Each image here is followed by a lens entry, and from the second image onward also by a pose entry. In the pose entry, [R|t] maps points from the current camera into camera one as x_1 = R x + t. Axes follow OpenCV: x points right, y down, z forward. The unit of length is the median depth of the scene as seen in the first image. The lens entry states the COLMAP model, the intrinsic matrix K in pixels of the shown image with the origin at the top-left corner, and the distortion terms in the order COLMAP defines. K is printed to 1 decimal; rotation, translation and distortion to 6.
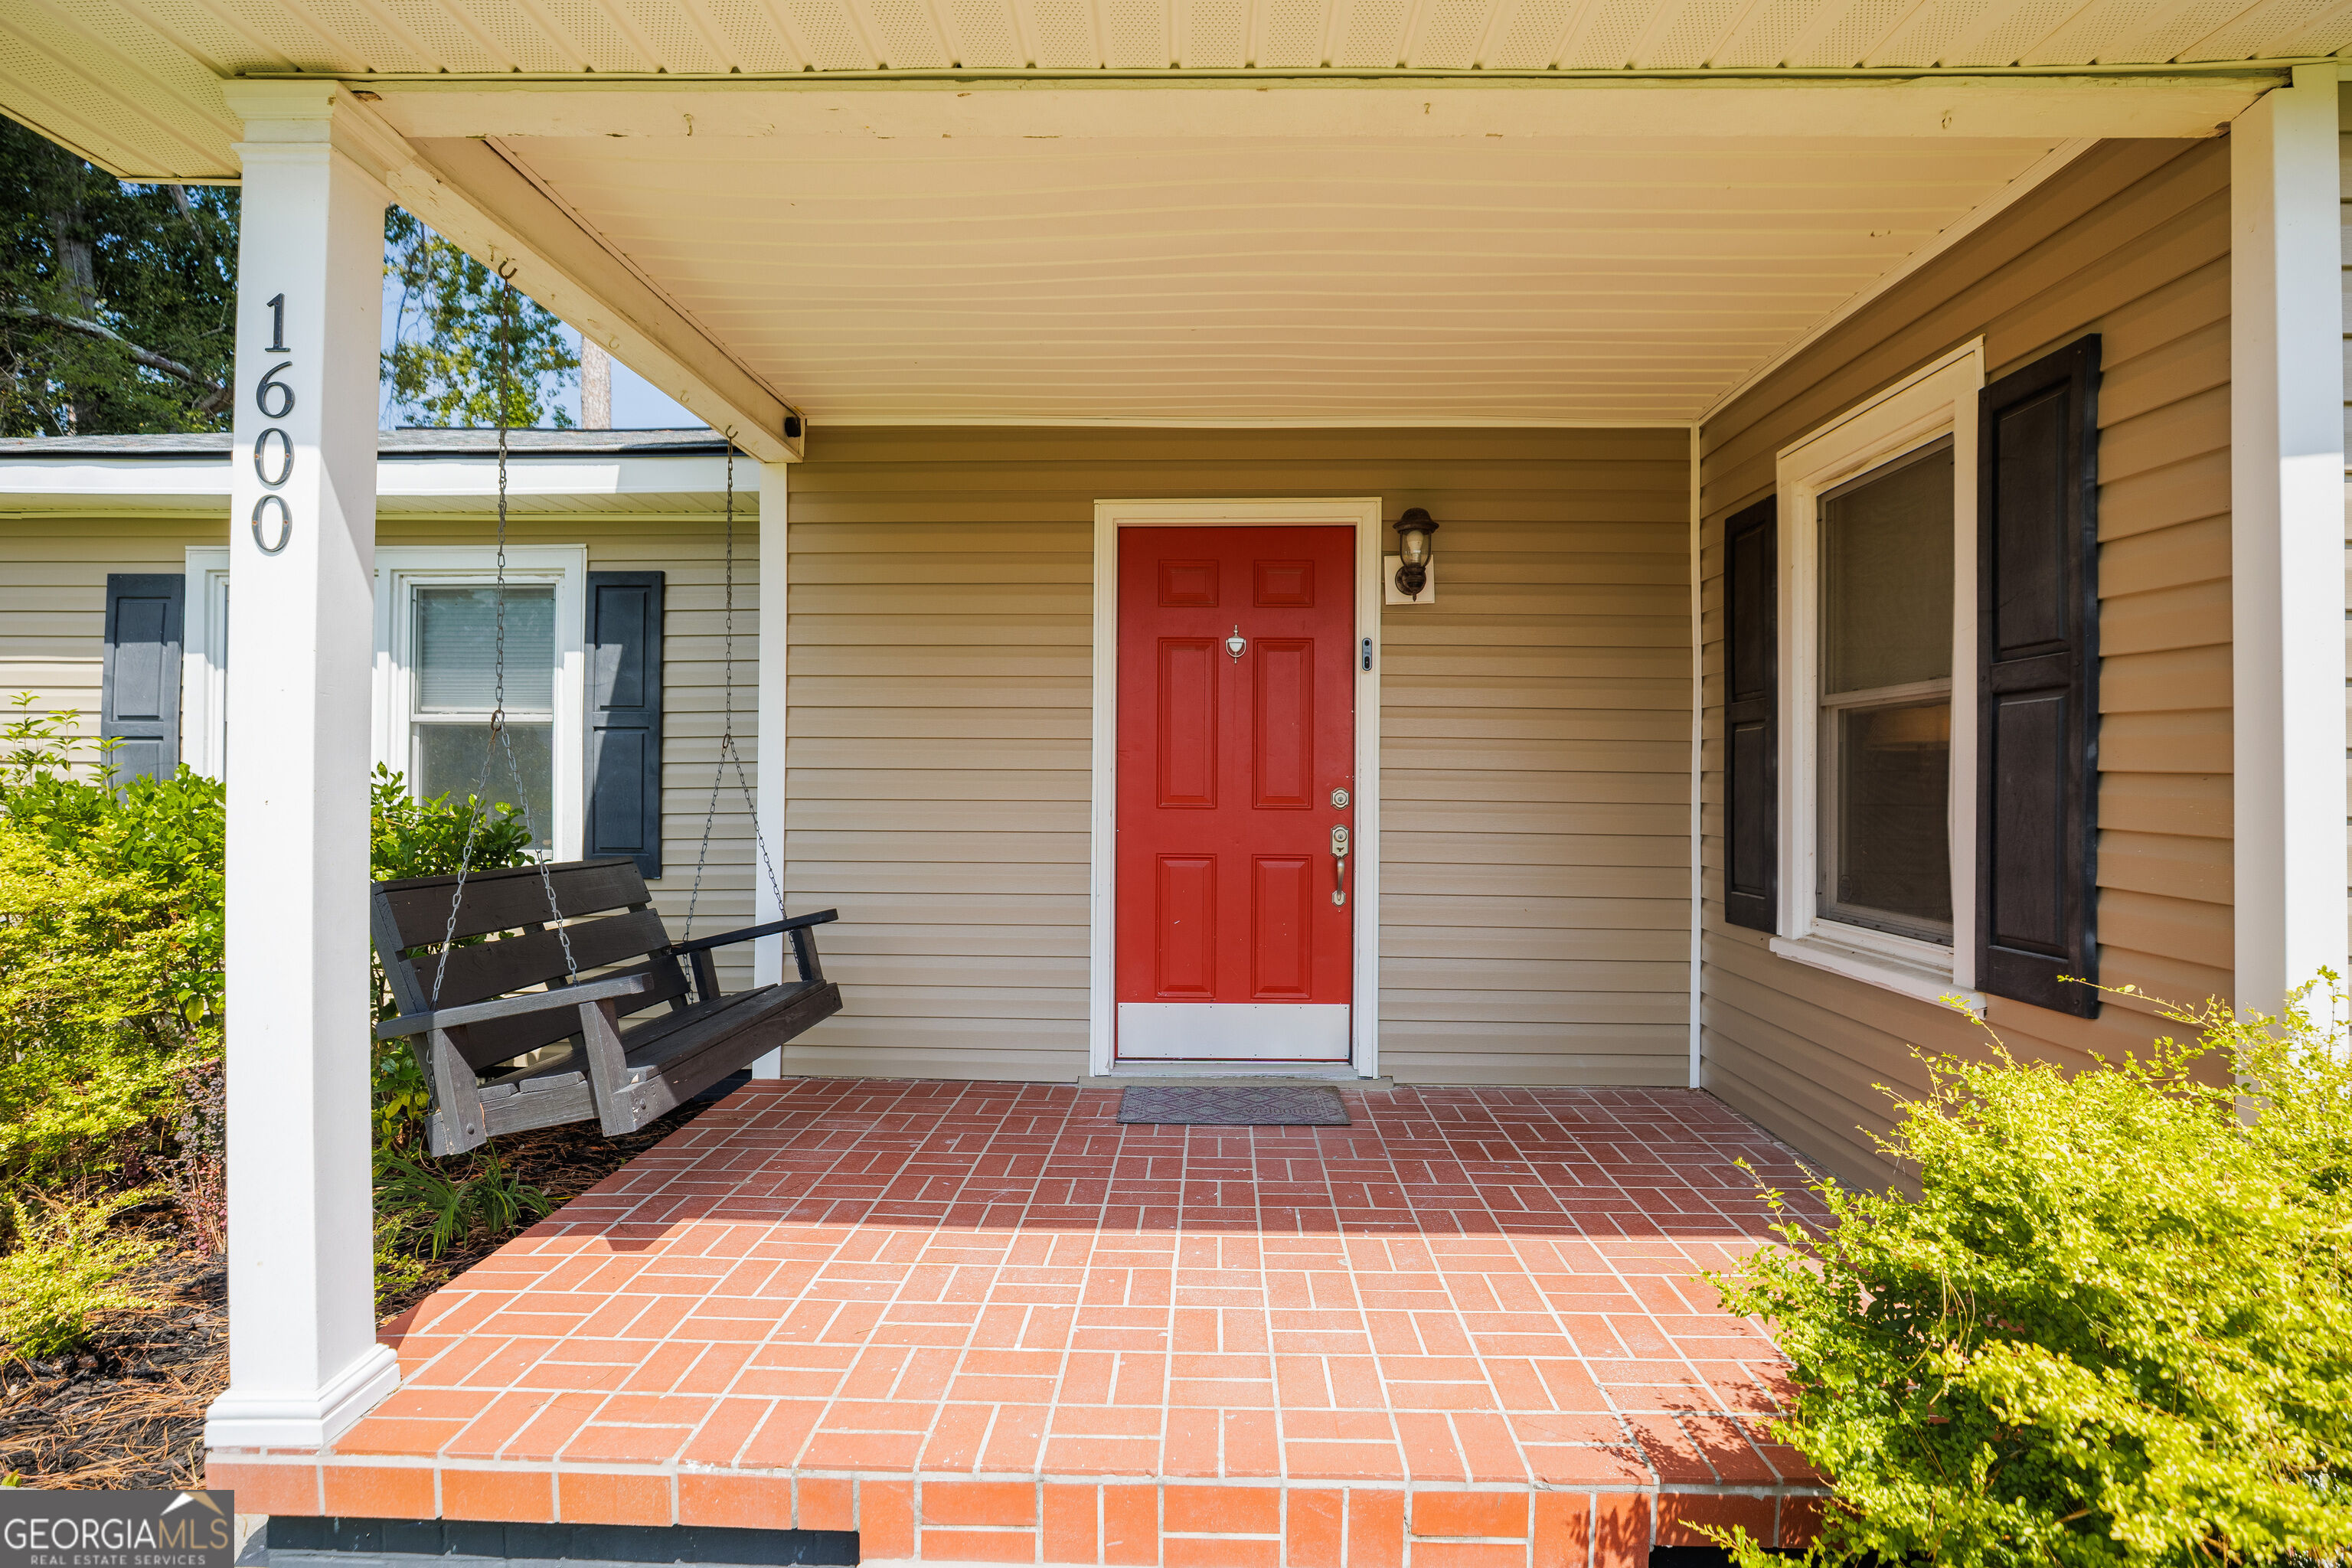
lens RADIAL K [[1238.0, 0, 1177.7], [0, 1238.0, 783.5], [0, 0, 1]] dist [0.002562, 0.001156]
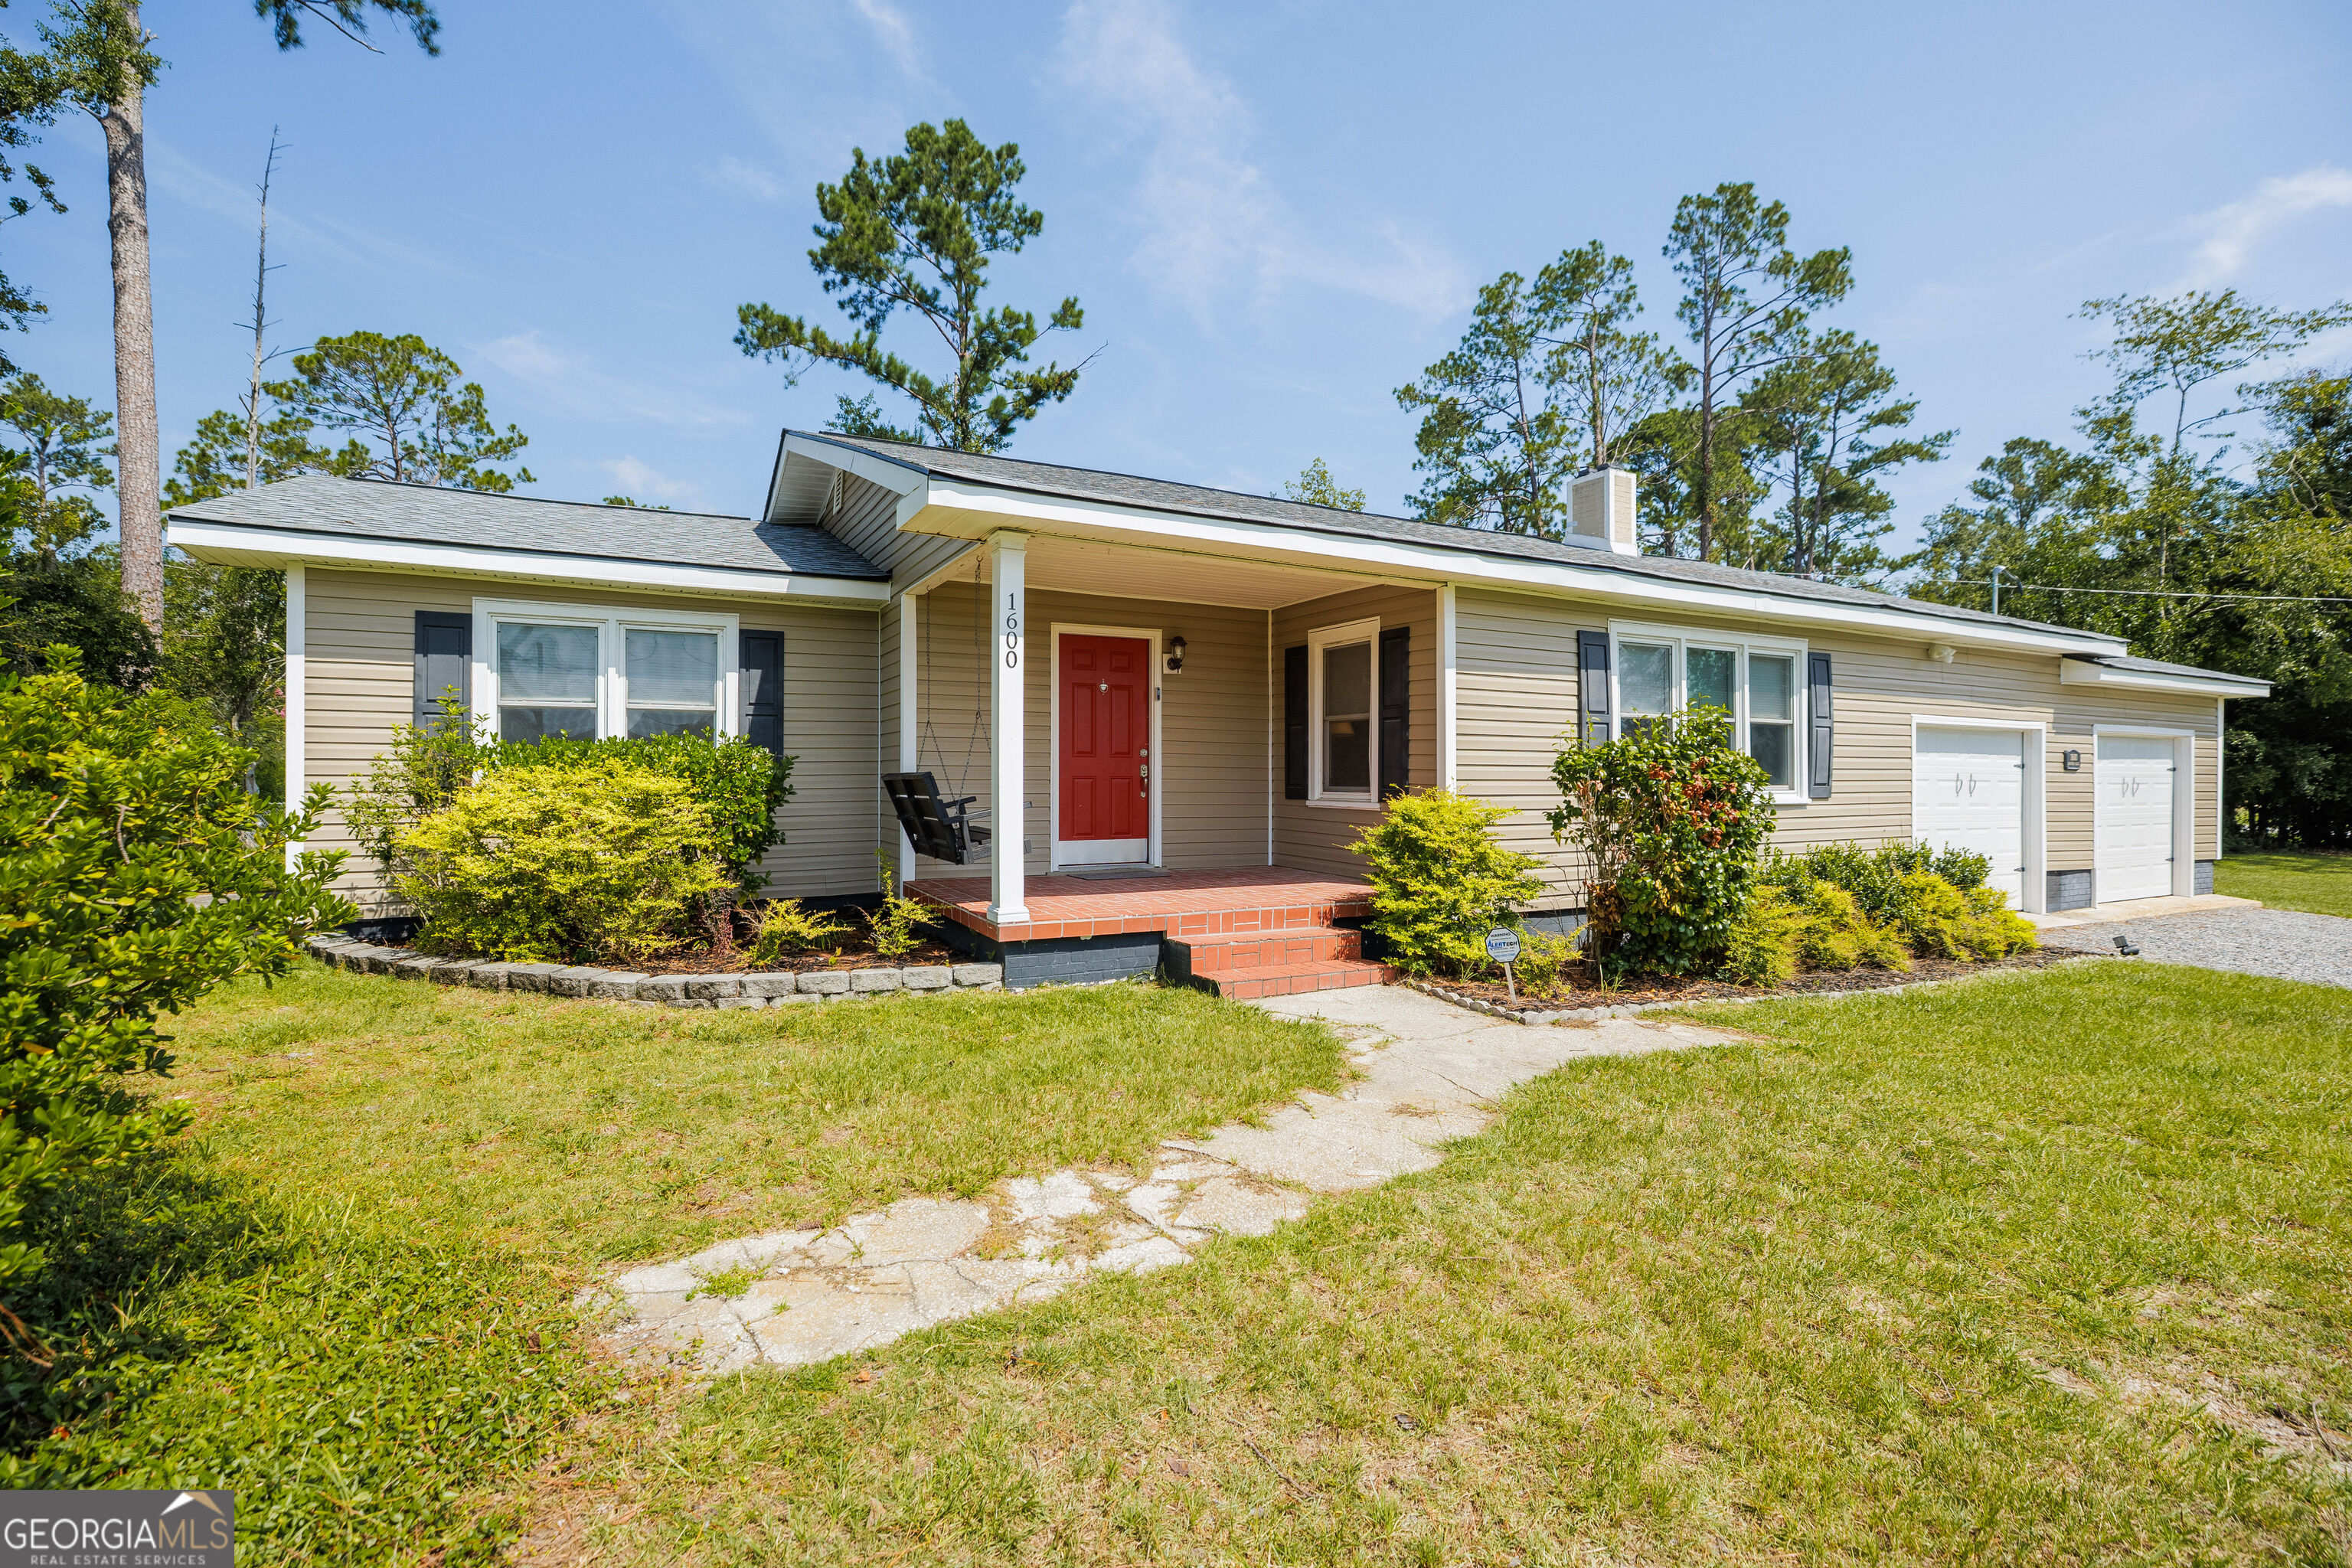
lens RADIAL K [[1120.3, 0, 1180.1], [0, 1120.3, 779.8], [0, 0, 1]] dist [-0.001263, -0.000021]
pose [[0.873965, -0.001078, 0.485987, -0.875971], [-0.000472, 0.999995, 0.003065, 0.058149], [-0.485988, -0.002908, 0.873961, -0.947257]]
